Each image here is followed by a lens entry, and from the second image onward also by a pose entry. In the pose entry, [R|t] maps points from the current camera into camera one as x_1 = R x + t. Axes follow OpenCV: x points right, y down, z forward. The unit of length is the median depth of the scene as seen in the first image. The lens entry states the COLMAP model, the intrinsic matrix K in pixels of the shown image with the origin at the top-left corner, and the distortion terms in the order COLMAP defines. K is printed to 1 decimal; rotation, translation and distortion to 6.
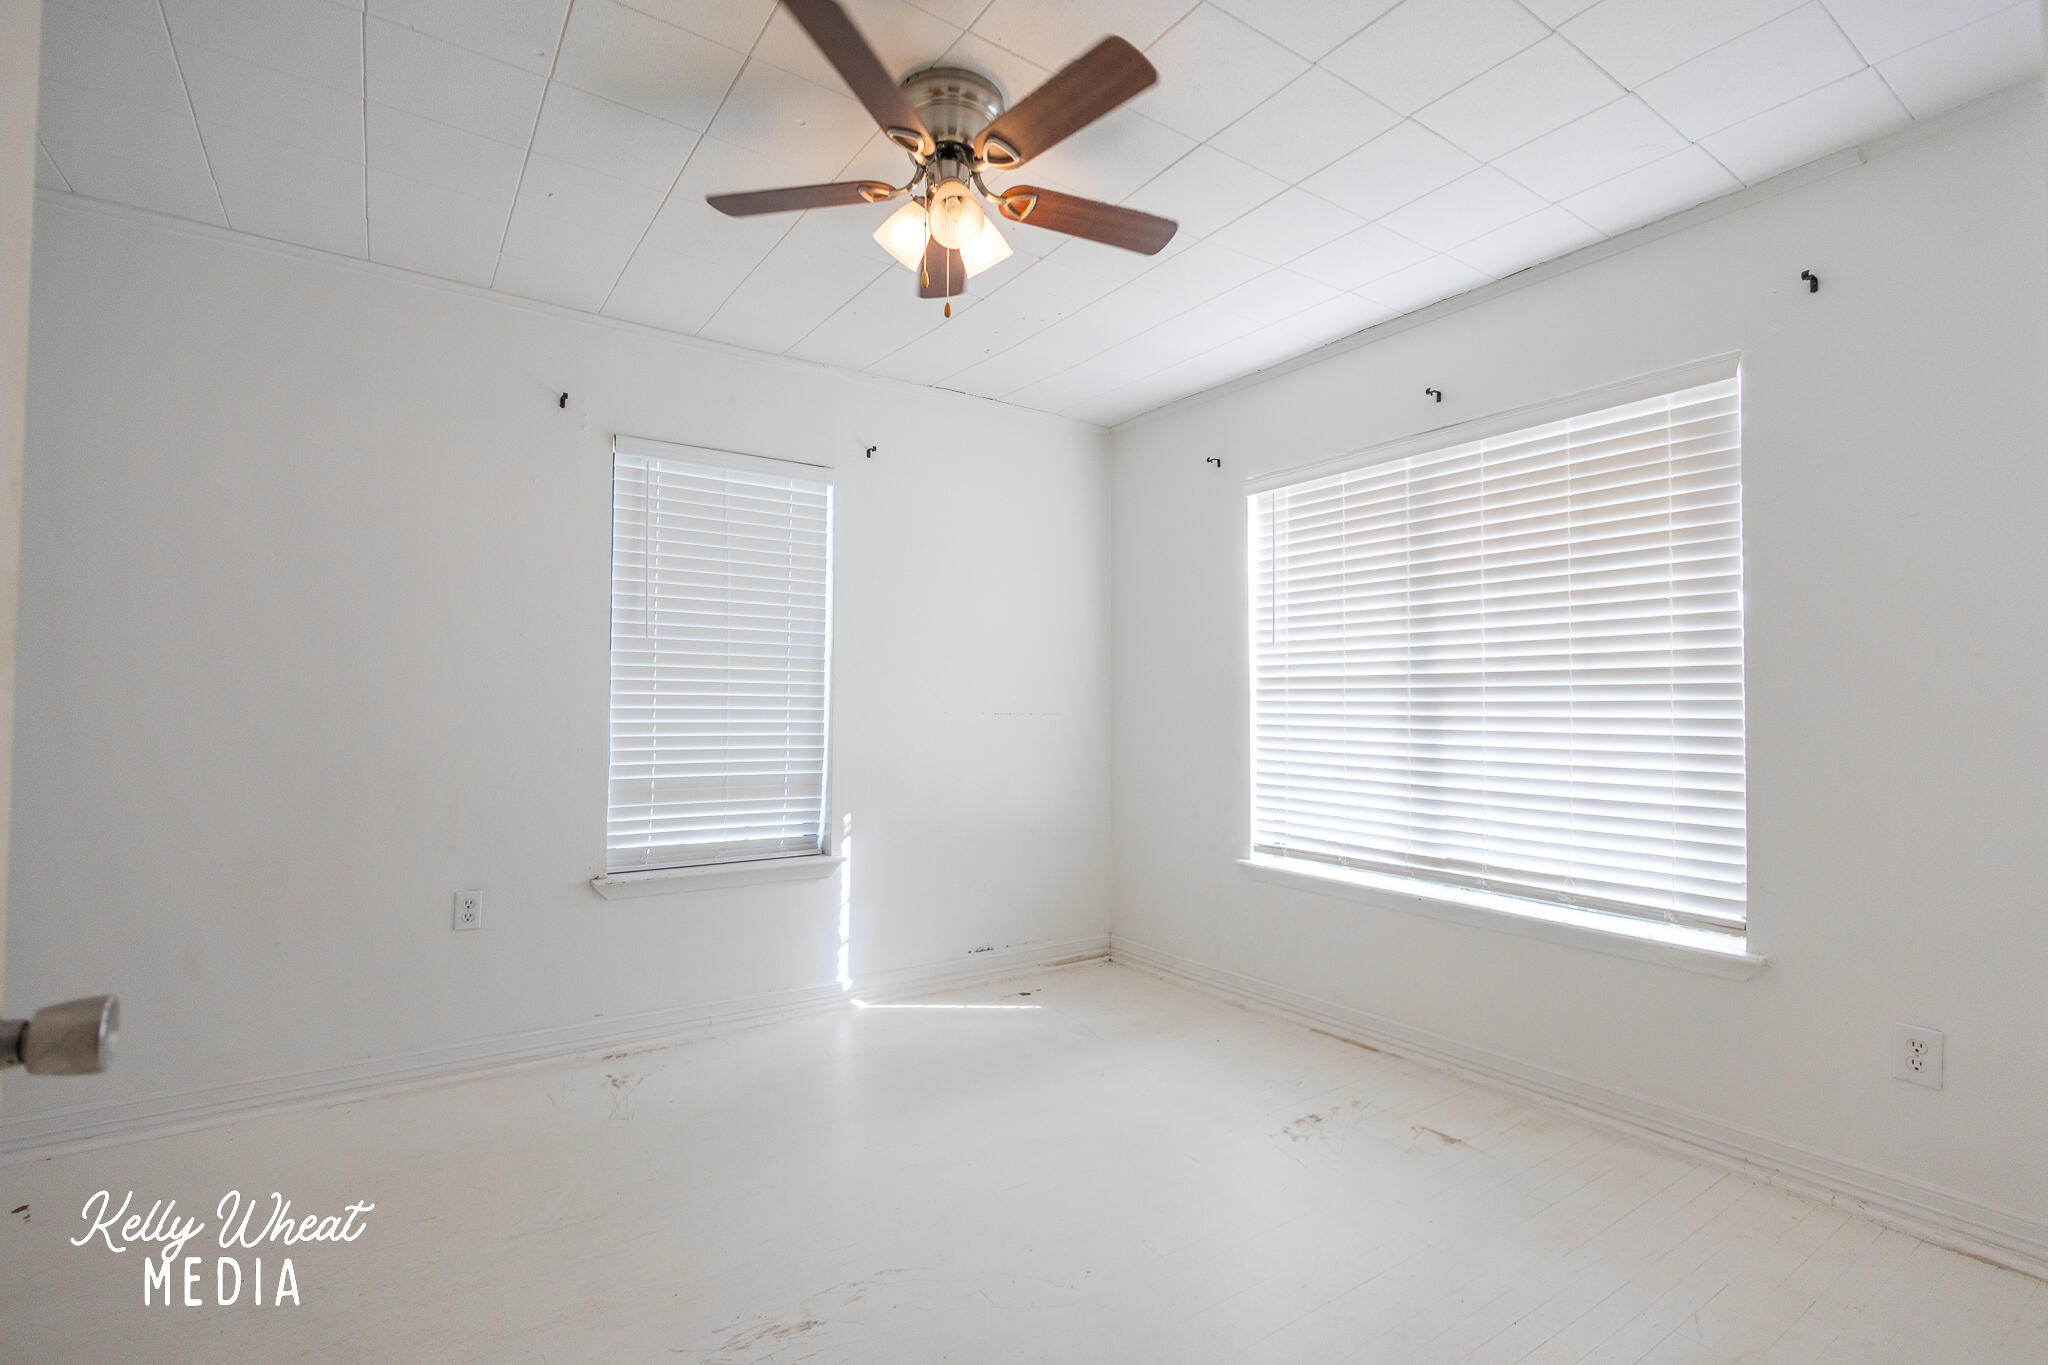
lens RADIAL K [[957.3, 0, 1033.6], [0, 957.3, 675.2], [0, 0, 1]] dist [0.001331, -0.000102]
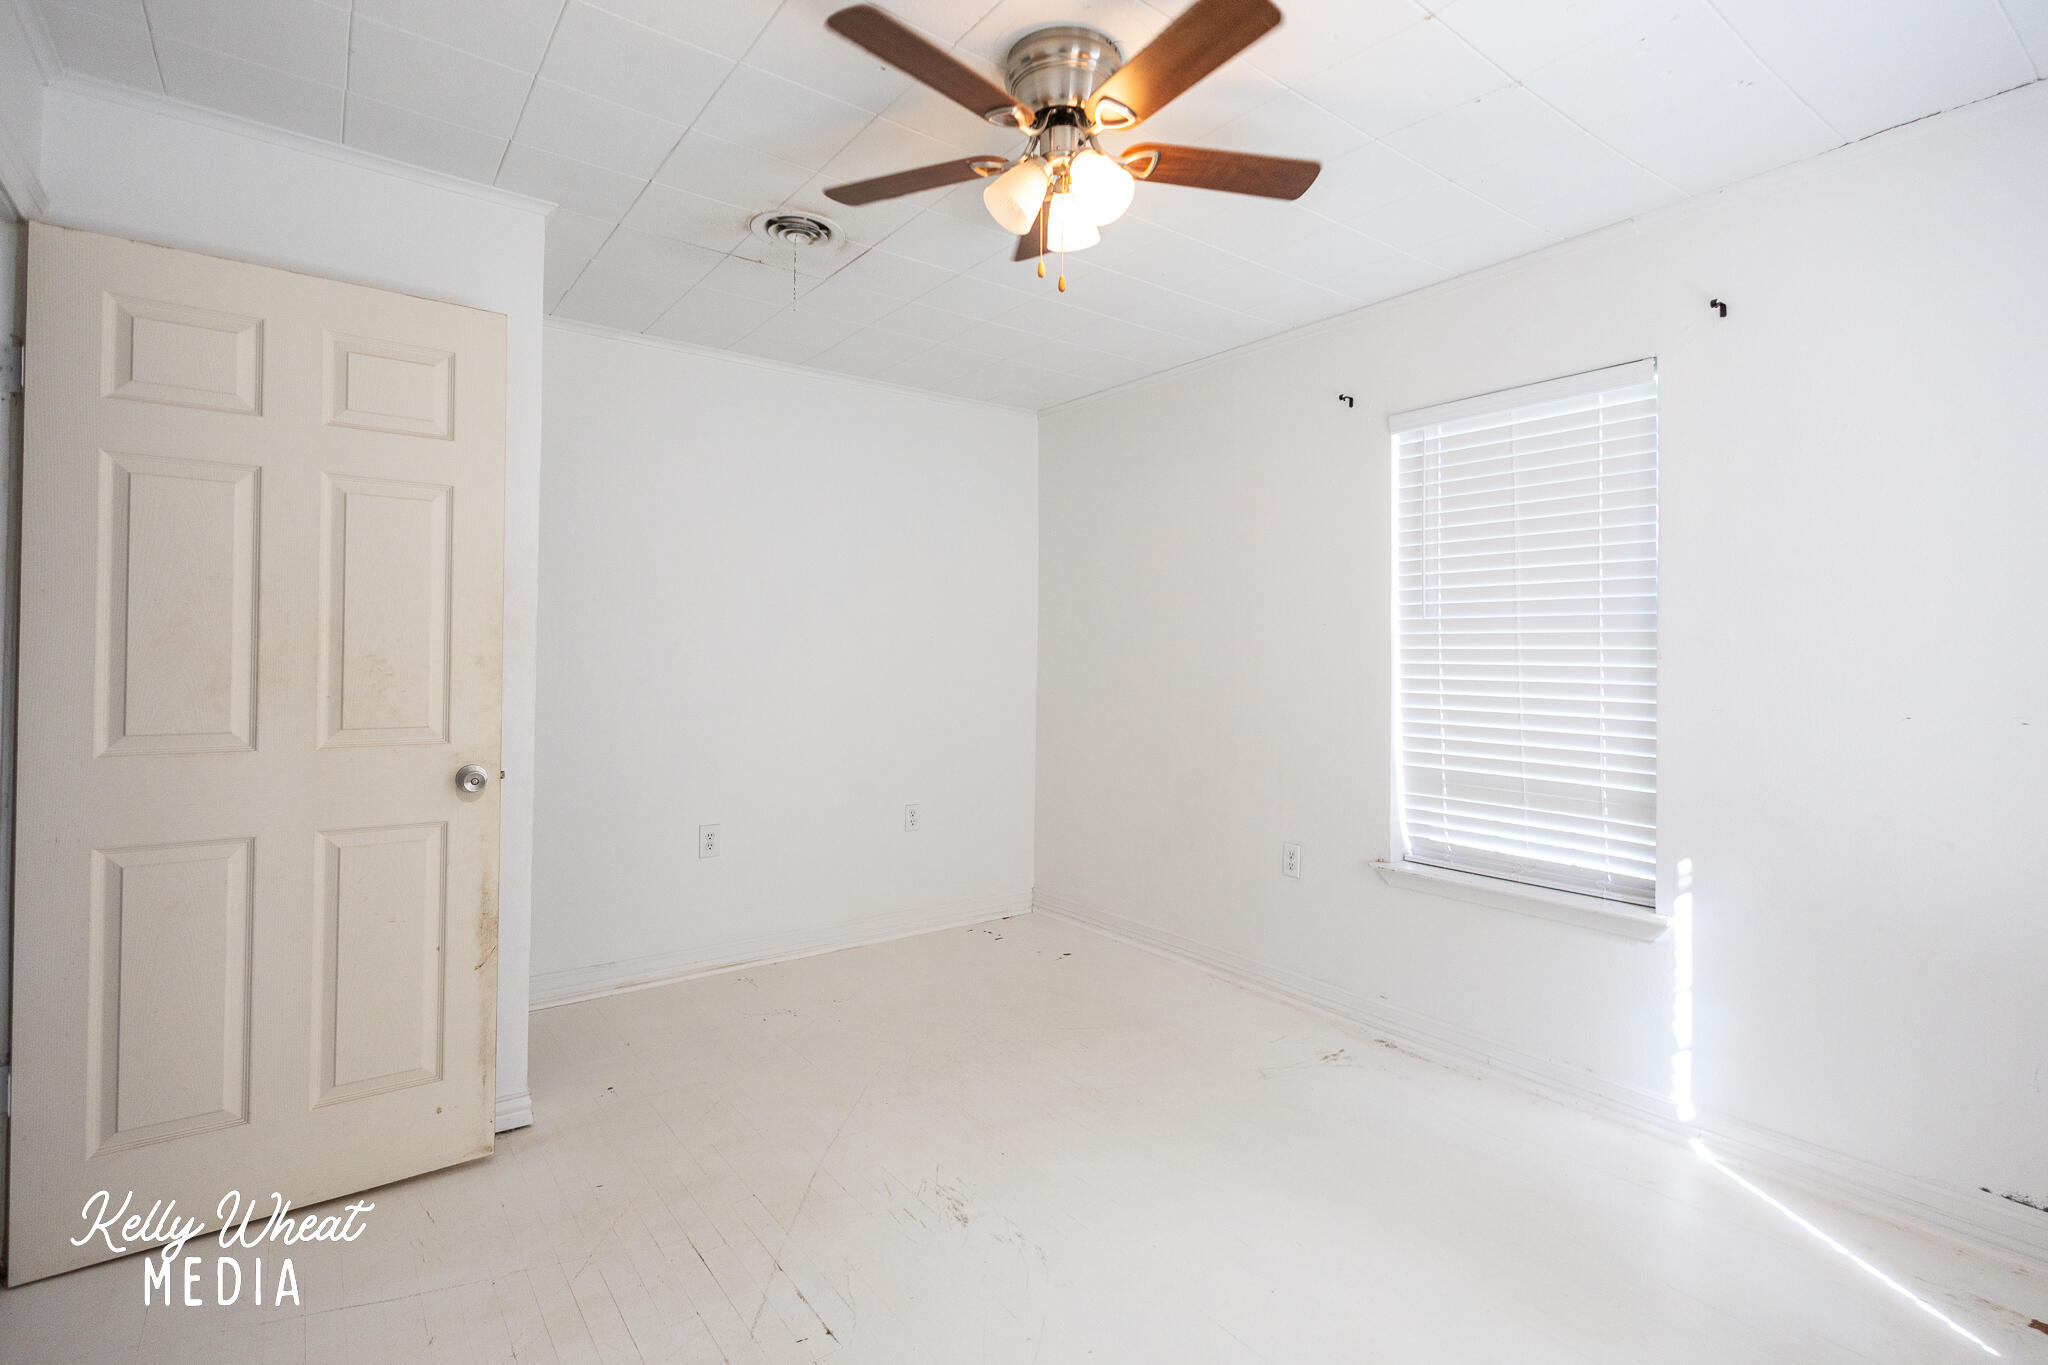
lens RADIAL K [[927.4, 0, 1025.4], [0, 927.4, 664.1], [0, 0, 1]] dist [-0.000372, -0.000038]
pose [[0.045337, -0.010758, -0.998914, 0.445581], [0.006631, 0.999923, -0.010468, 0.011661], [0.998950, -0.006149, 0.045405, 0.515574]]
